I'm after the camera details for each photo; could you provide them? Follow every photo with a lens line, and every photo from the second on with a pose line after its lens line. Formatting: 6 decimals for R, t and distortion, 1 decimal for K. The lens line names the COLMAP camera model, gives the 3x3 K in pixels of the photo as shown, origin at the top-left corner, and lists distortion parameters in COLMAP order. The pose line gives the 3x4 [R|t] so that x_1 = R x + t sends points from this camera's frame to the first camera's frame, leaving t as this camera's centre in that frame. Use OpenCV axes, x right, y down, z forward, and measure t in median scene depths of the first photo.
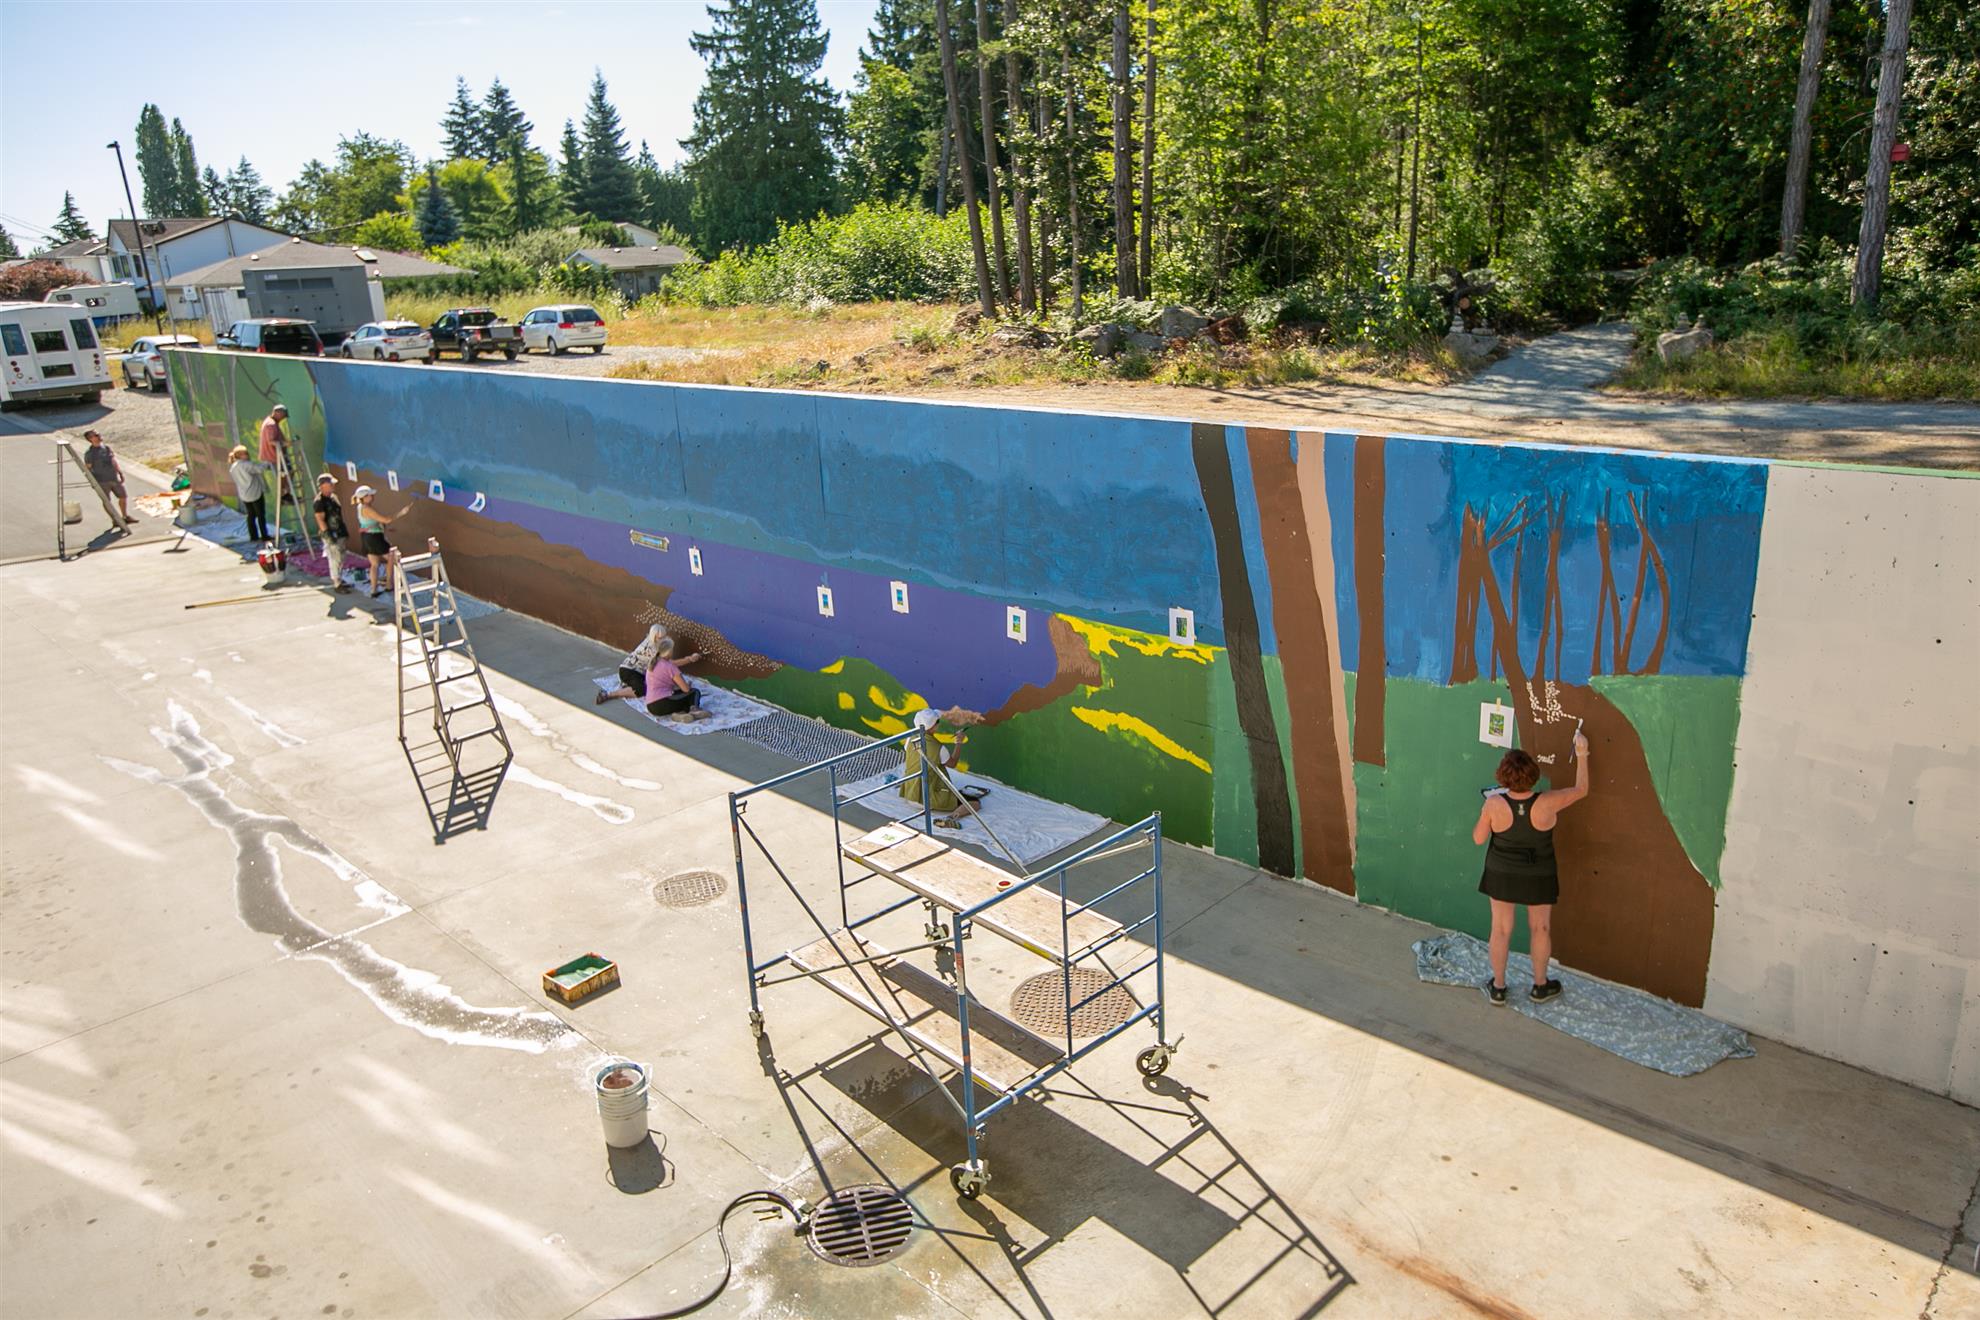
lens RADIAL K [[1349.3, 0, 990.0], [0, 1349.3, 660.0], [0, 0, 1]] dist [-0.039180, 0.082242]
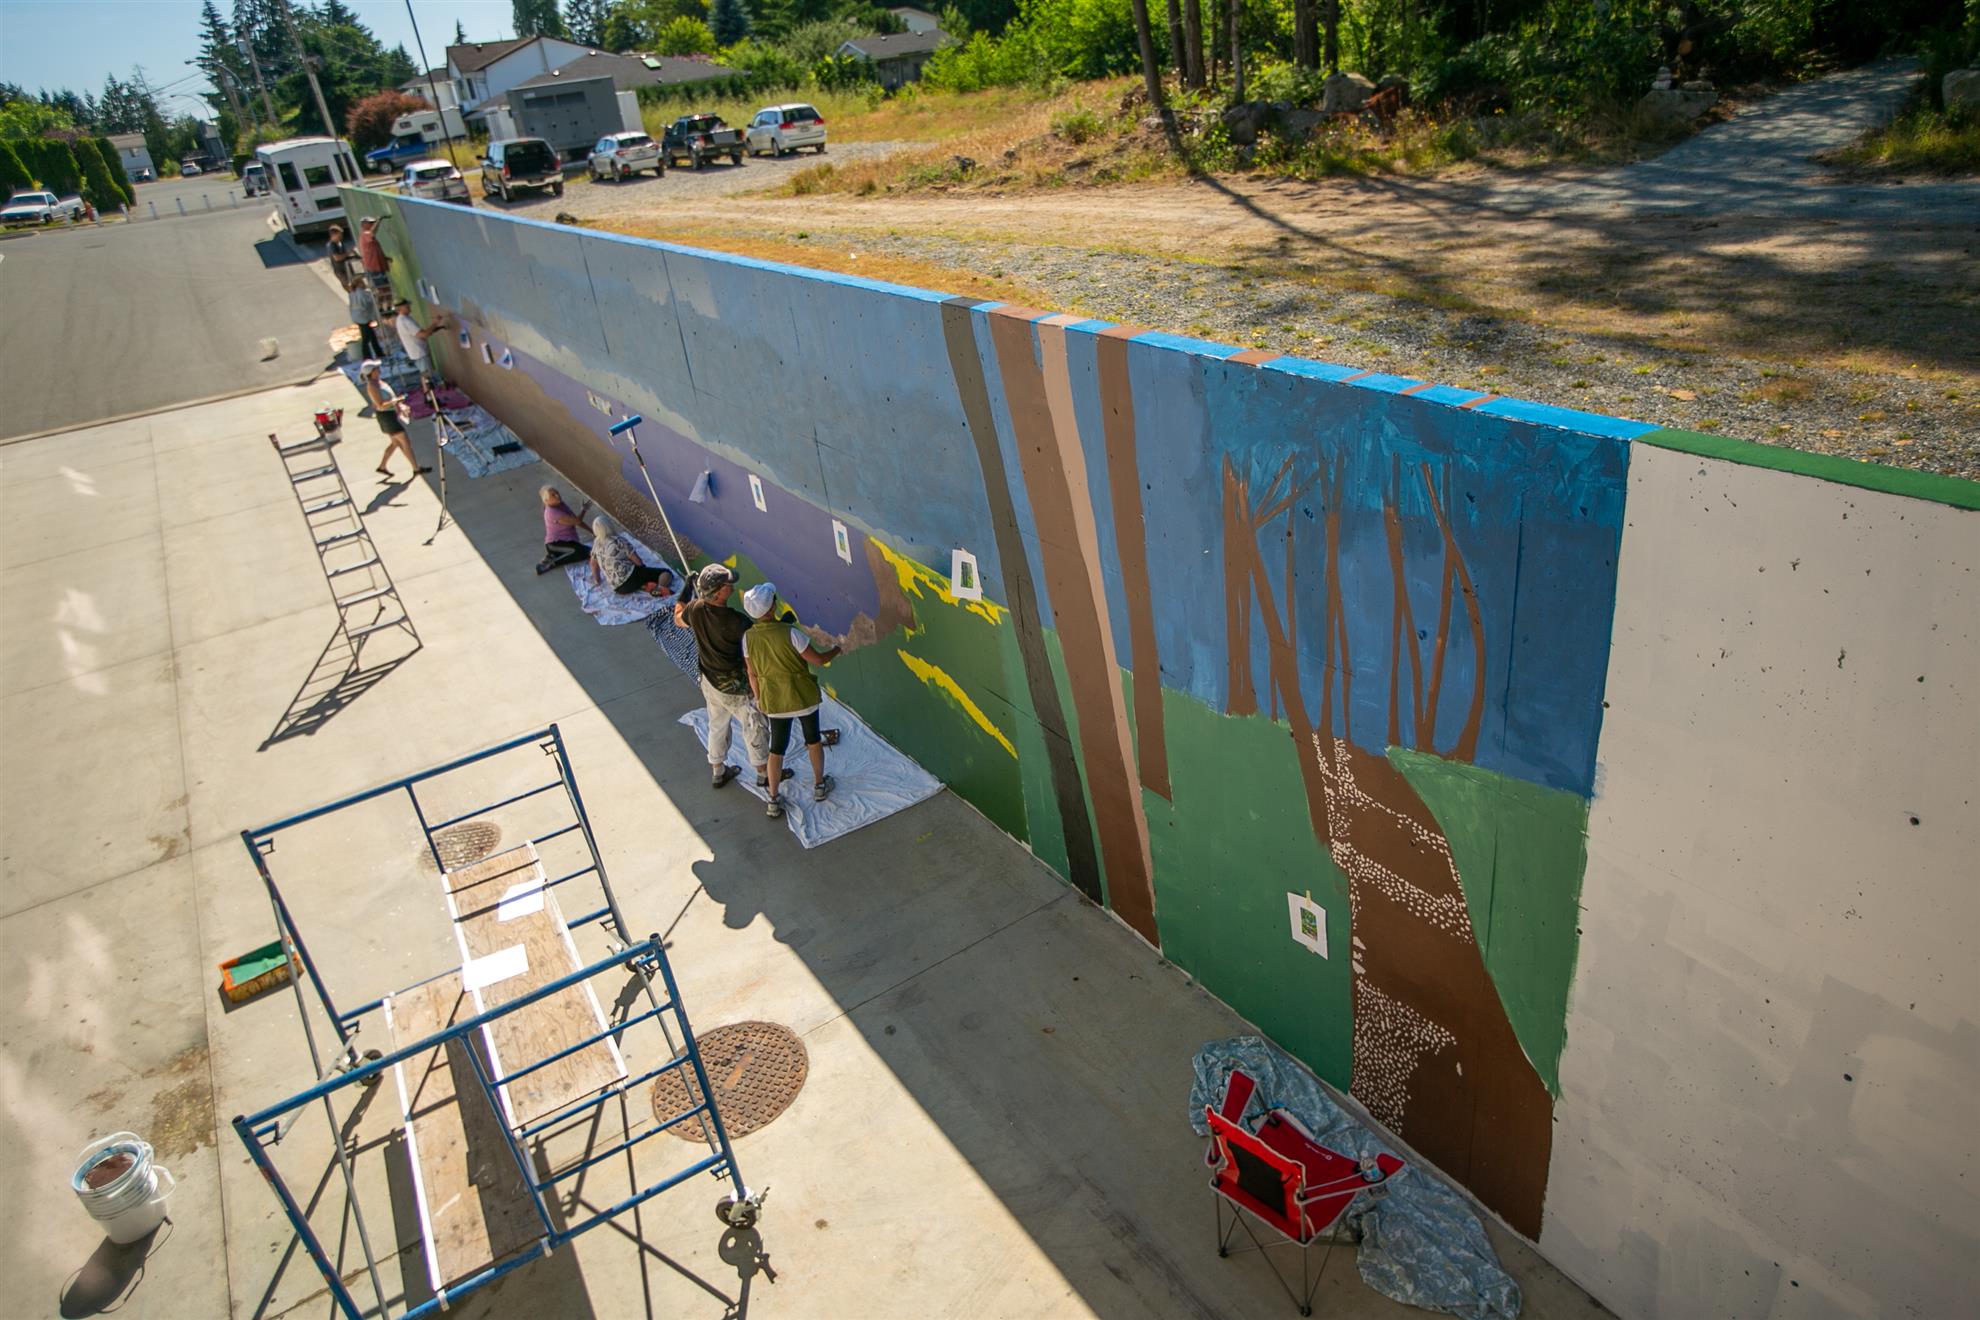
lens RADIAL K [[1237.8, 0, 990.0], [0, 1237.8, 660.0], [0, 0, 1]] dist [-0.044257, 0.061897]
pose [[0.972275, 0.039783, -0.230430, 0.333080], [0.003636, 0.982730, 0.185010, -0.111313], [0.233810, -0.180718, 0.955340, 0.349442]]
